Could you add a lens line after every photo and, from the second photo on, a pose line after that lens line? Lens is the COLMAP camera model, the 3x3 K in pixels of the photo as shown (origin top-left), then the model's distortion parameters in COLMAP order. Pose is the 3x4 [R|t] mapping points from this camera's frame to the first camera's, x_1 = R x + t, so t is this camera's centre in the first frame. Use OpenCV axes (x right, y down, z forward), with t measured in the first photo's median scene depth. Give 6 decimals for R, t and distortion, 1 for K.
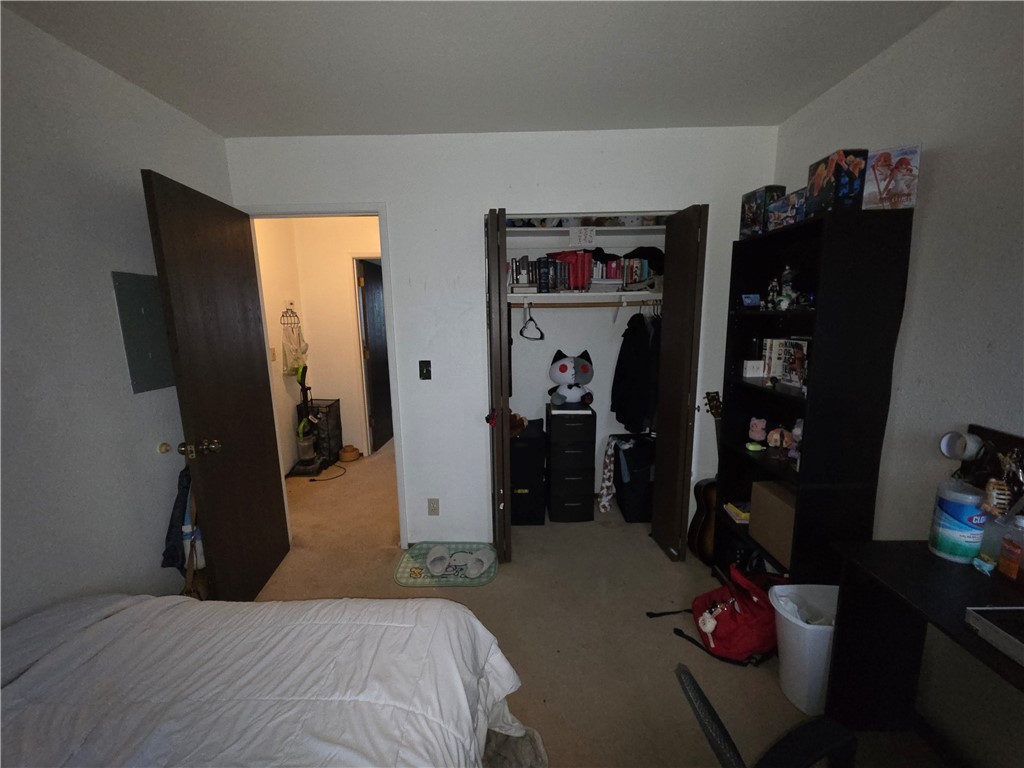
lens RADIAL K [[419.2, 0, 514.1], [0, 419.2, 386.3], [0, 0, 1]] dist [0.000924, 0.000301]
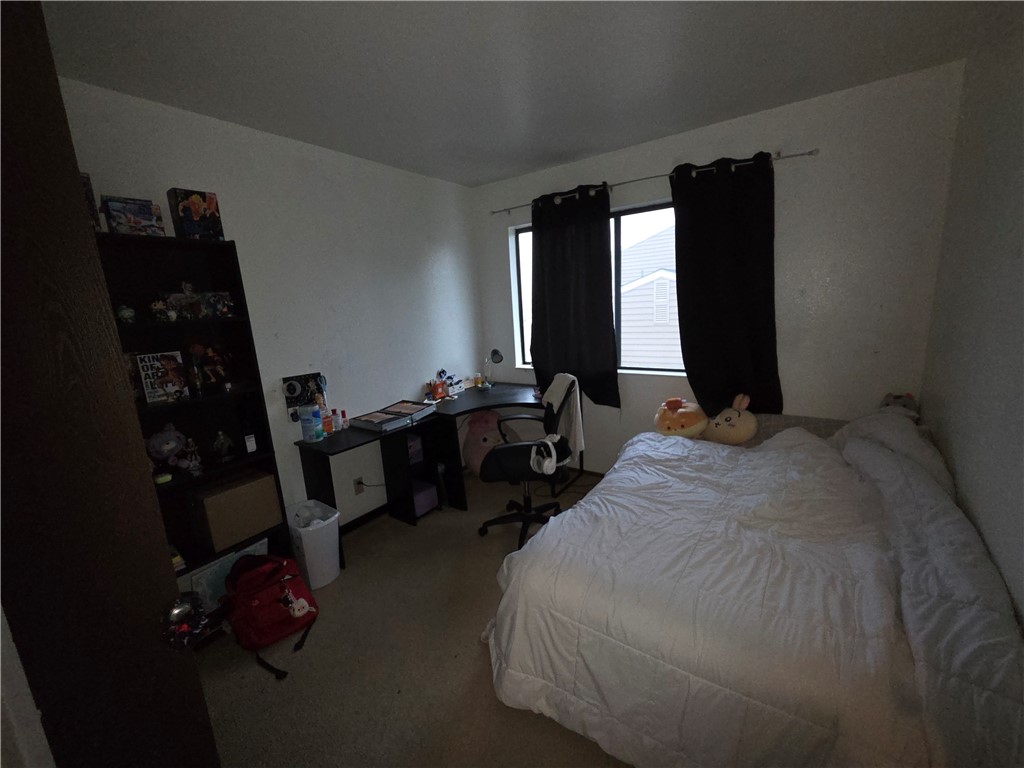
lens RADIAL K [[419.2, 0, 515.5], [0, 419.2, 381.6], [0, 0, 1]] dist [0.000924, 0.000301]
pose [[-0.812872, -0.043365, 0.580825, -0.595070], [0.171490, 0.935200, 0.309825, -0.214470], [-0.556624, 0.351454, -0.752762, 1.338662]]
